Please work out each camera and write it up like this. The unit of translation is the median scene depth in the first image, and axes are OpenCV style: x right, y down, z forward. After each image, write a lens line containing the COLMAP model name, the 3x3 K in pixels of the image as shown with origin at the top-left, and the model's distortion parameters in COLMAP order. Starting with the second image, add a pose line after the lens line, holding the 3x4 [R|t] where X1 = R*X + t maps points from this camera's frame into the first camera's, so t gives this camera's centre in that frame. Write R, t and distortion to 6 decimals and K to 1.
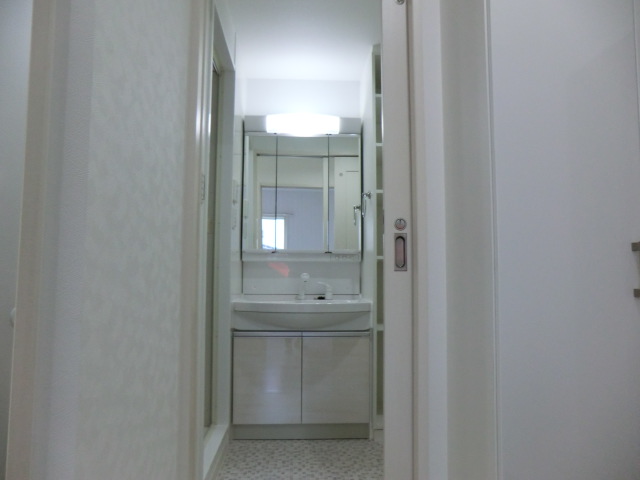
lens RADIAL K [[458.0, 0, 319.3], [0, 458.0, 238.5], [0, 0, 1]] dist [-0.040912, 0.019853]
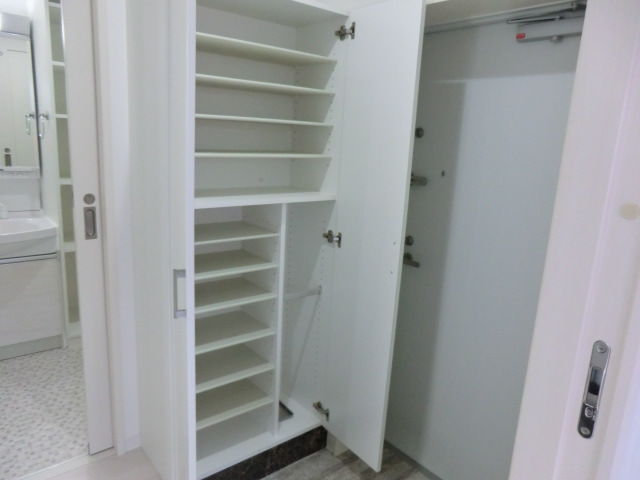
lens RADIAL K [[458.0, 0, 322.9], [0, 458.0, 240.5], [0, 0, 1]] dist [-0.040912, 0.019853]
pose [[0.790947, -0.099792, 0.603693, -0.029406], [-0.109854, 0.947422, 0.300540, -0.209799], [-0.601943, -0.304029, 0.738398, -0.109679]]
